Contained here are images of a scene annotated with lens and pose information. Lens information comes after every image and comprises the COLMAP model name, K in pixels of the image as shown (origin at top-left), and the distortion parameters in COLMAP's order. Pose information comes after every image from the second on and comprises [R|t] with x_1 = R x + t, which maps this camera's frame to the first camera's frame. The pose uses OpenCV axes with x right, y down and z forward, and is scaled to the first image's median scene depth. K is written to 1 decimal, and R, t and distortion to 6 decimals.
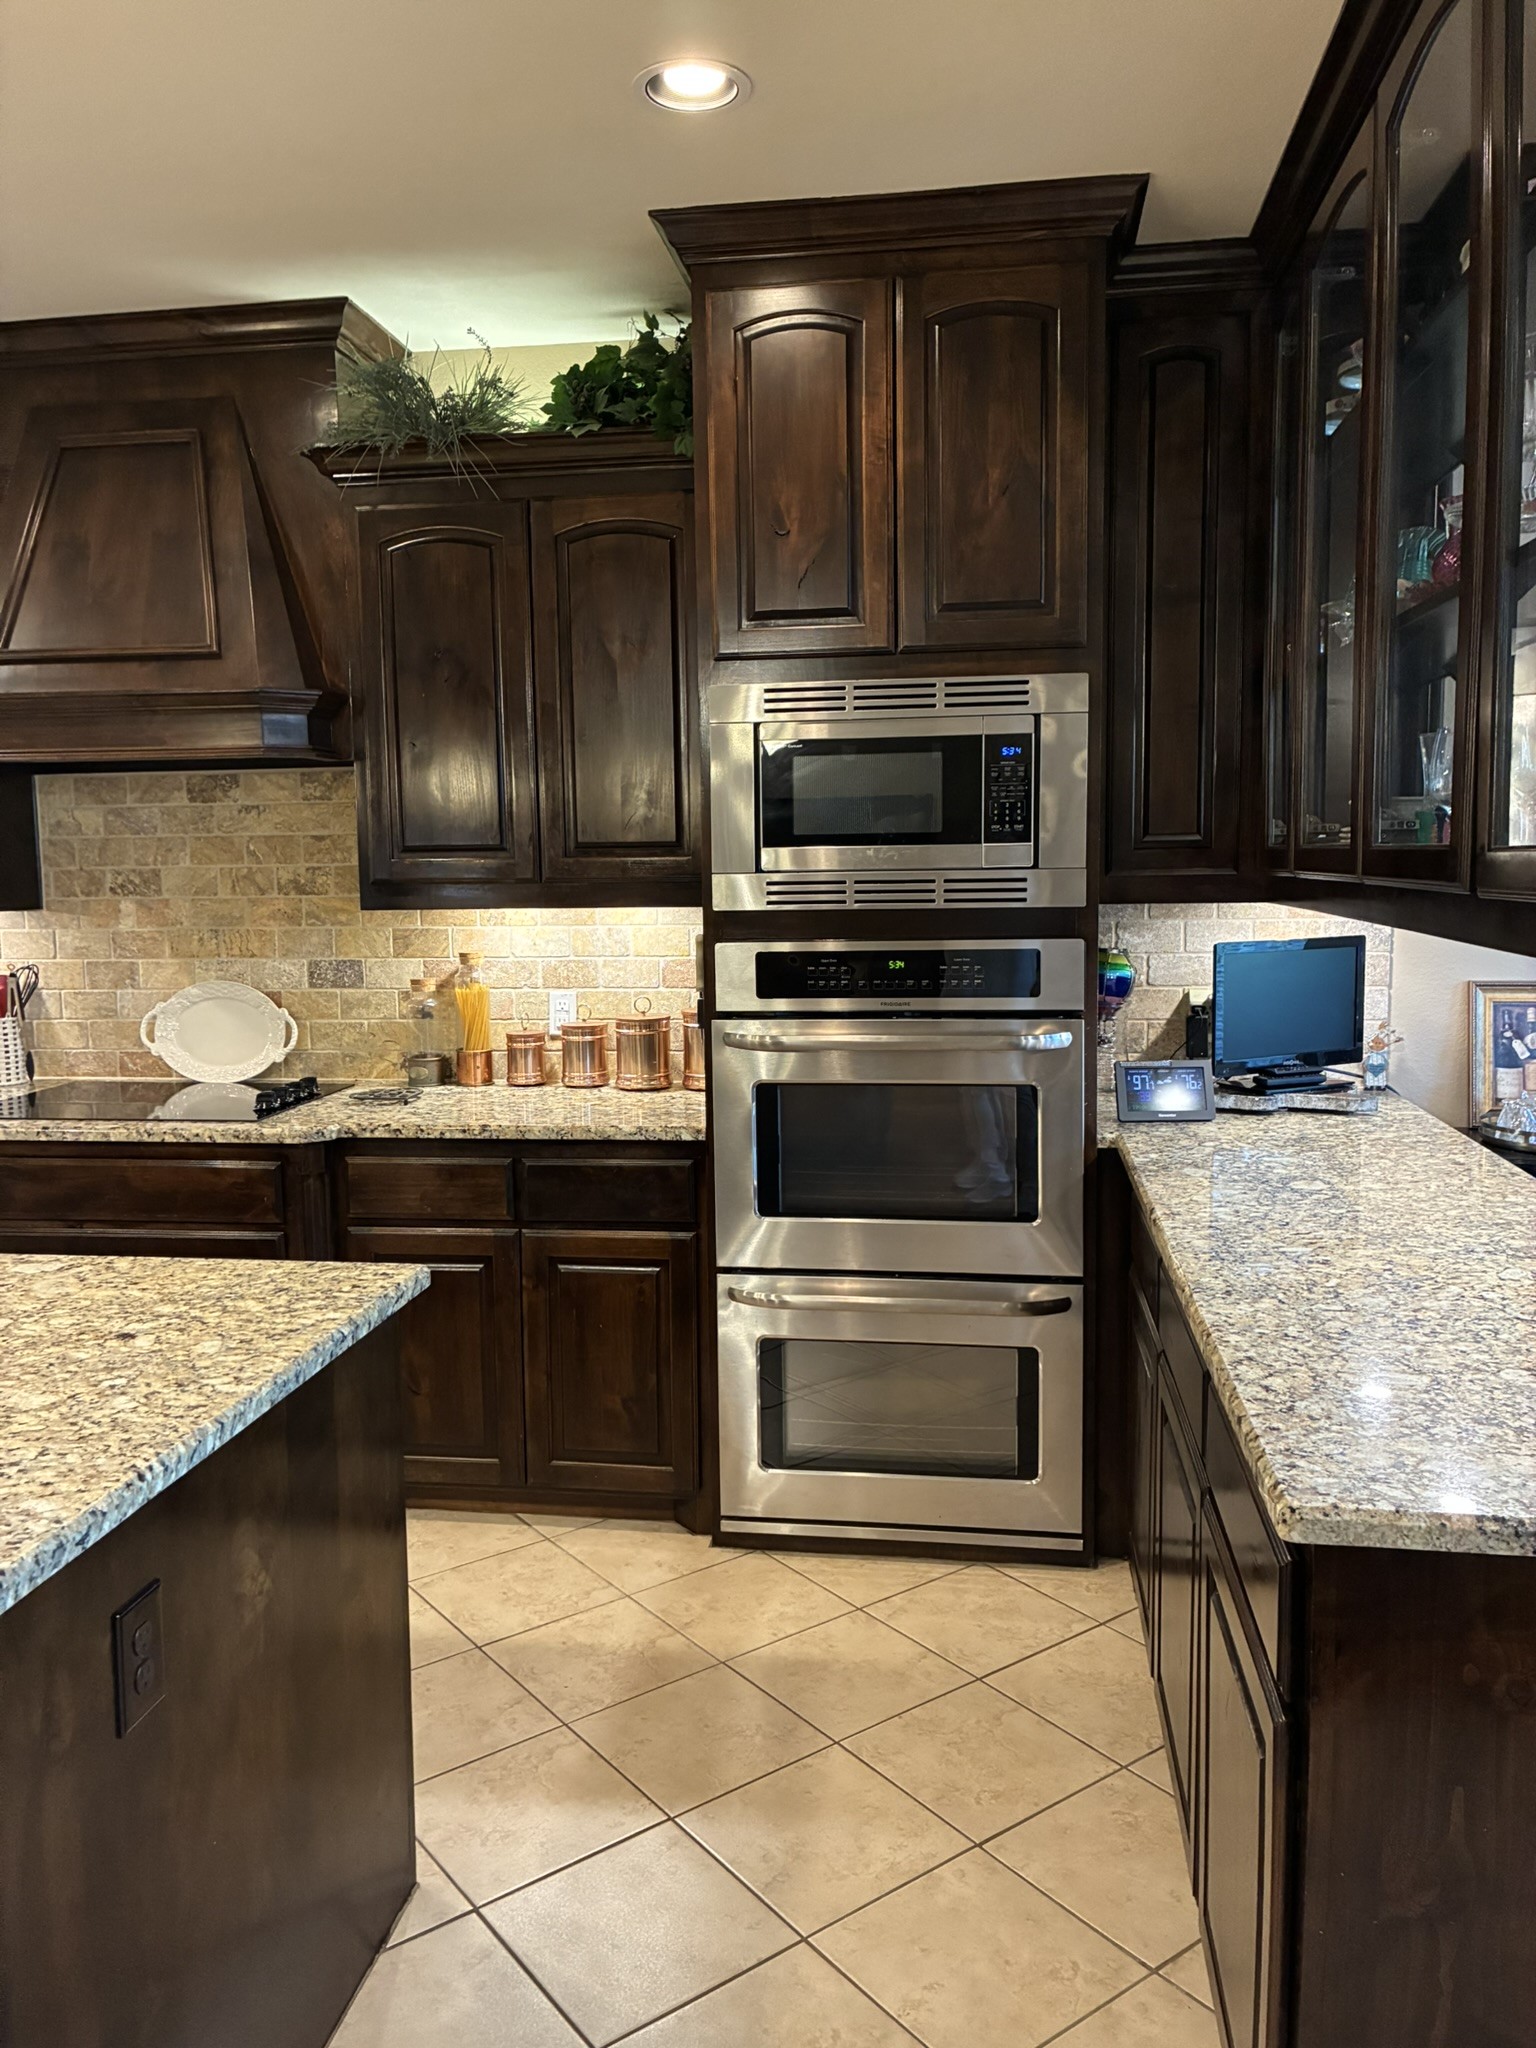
lens RADIAL K [[1558.1, 0, 770.0], [0, 1558.1, 1020.8], [0, 0, 1]] dist [0.036685, -0.033839]
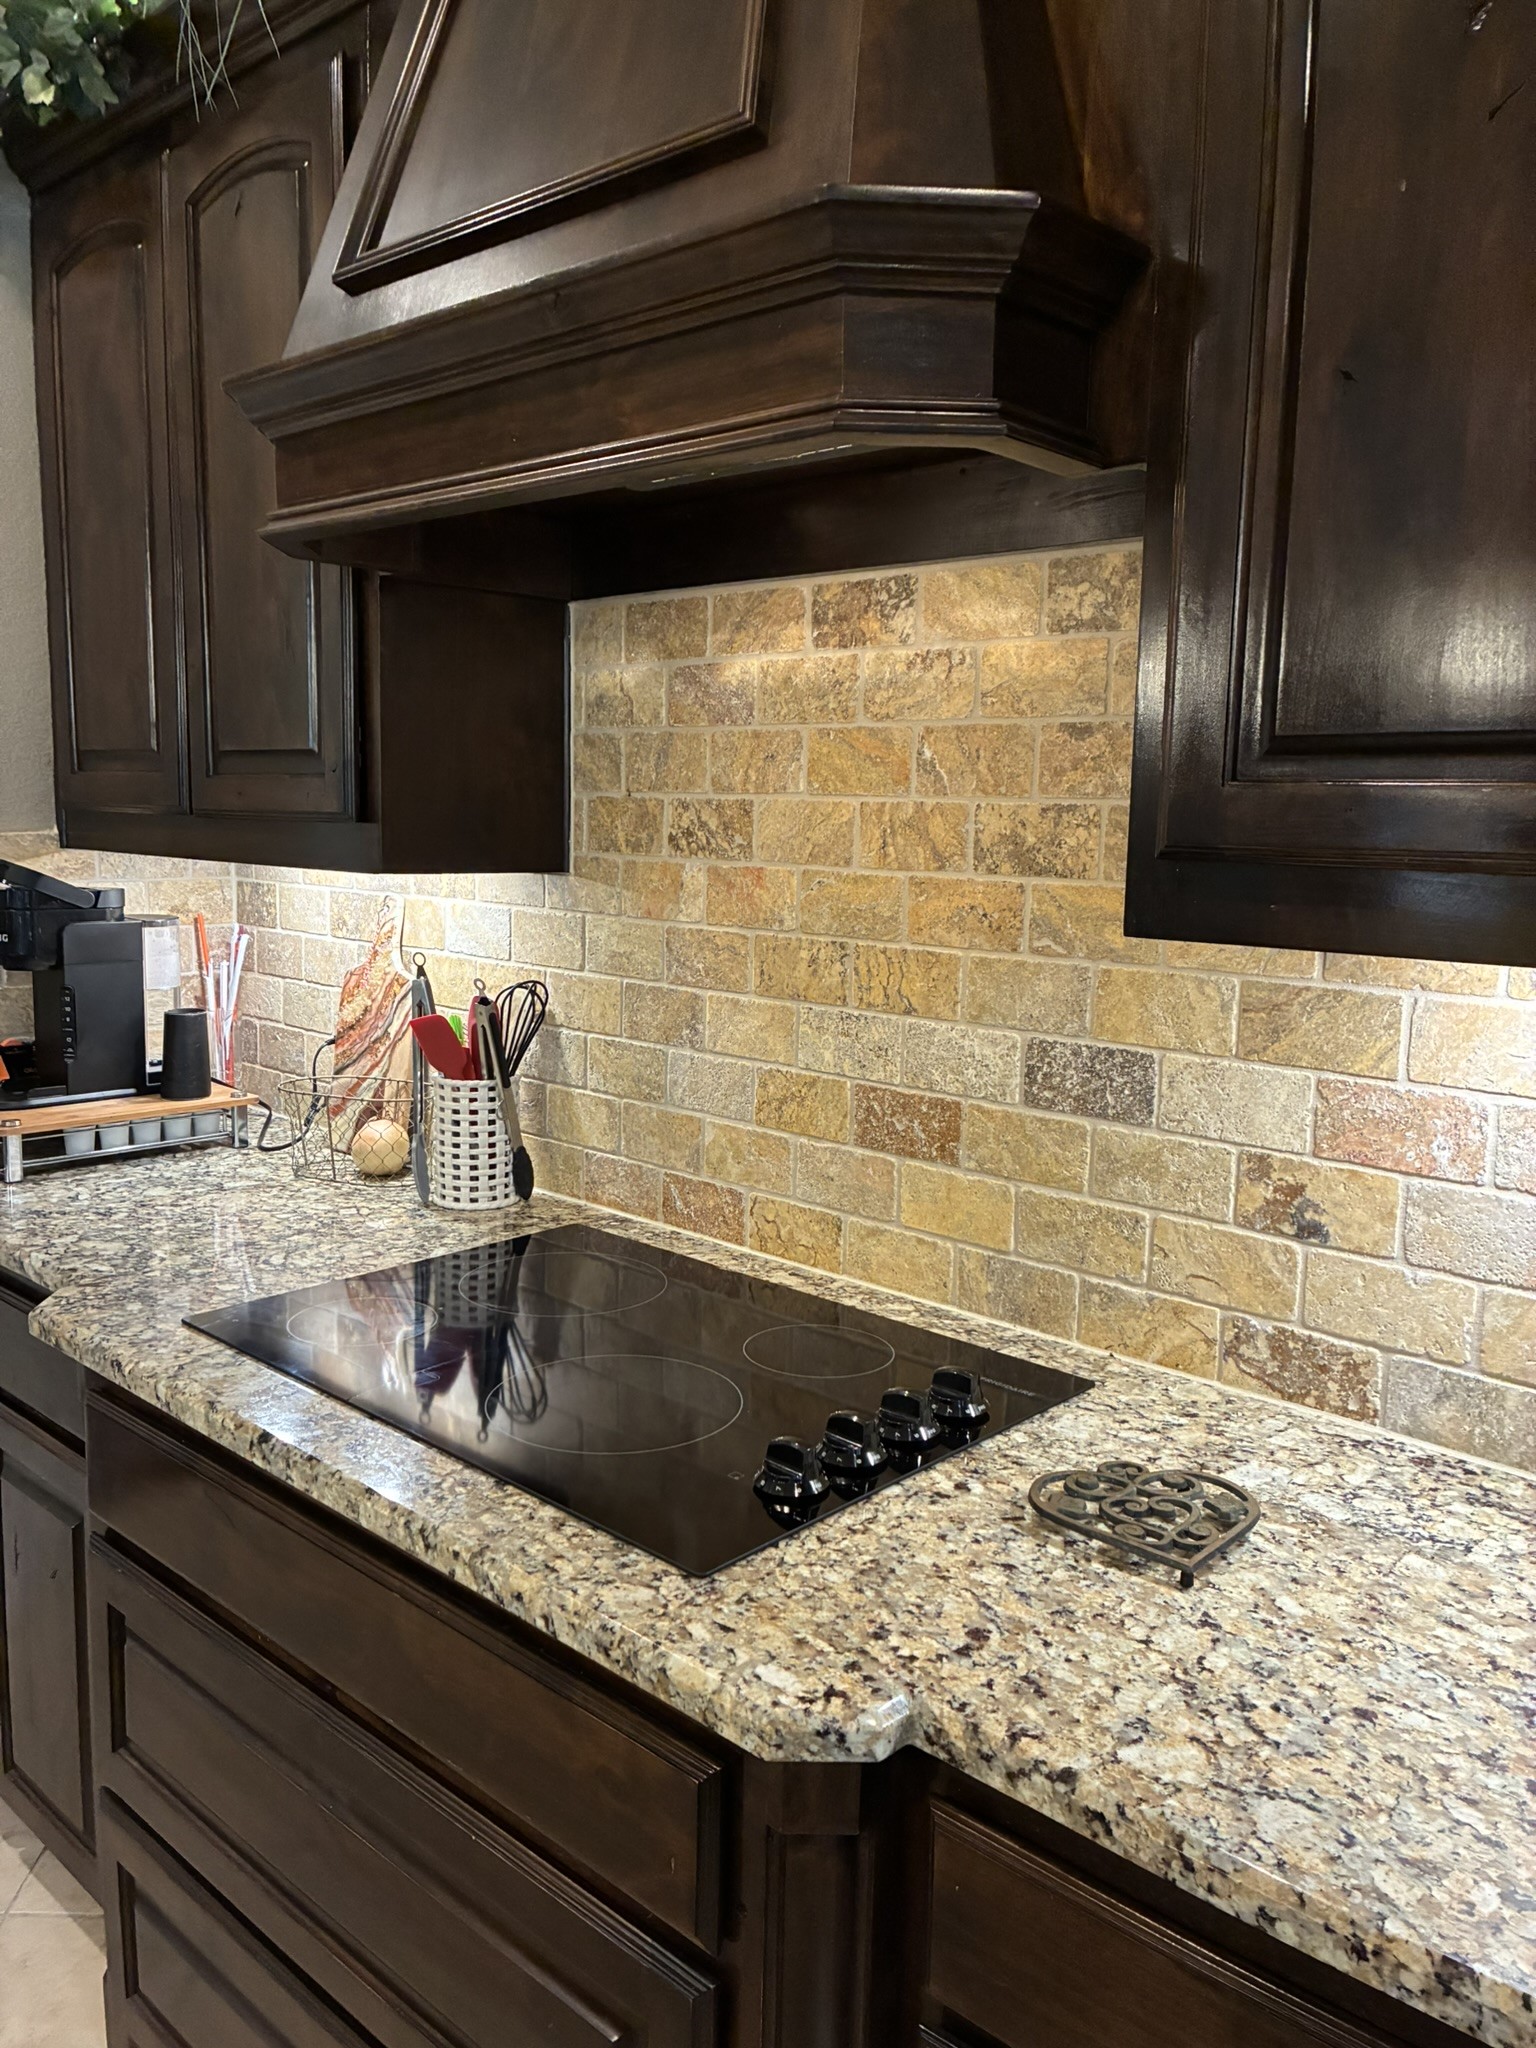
lens RADIAL K [[1558.1, 0, 758.8], [0, 1558.1, 1014.9], [0, 0, 1]] dist [0.036685, -0.033839]
pose [[0.821071, 0.109882, -0.560150, -0.128188], [-0.095473, 0.993910, 0.055027, -0.060087], [0.562786, 0.008298, 0.826561, 0.630046]]
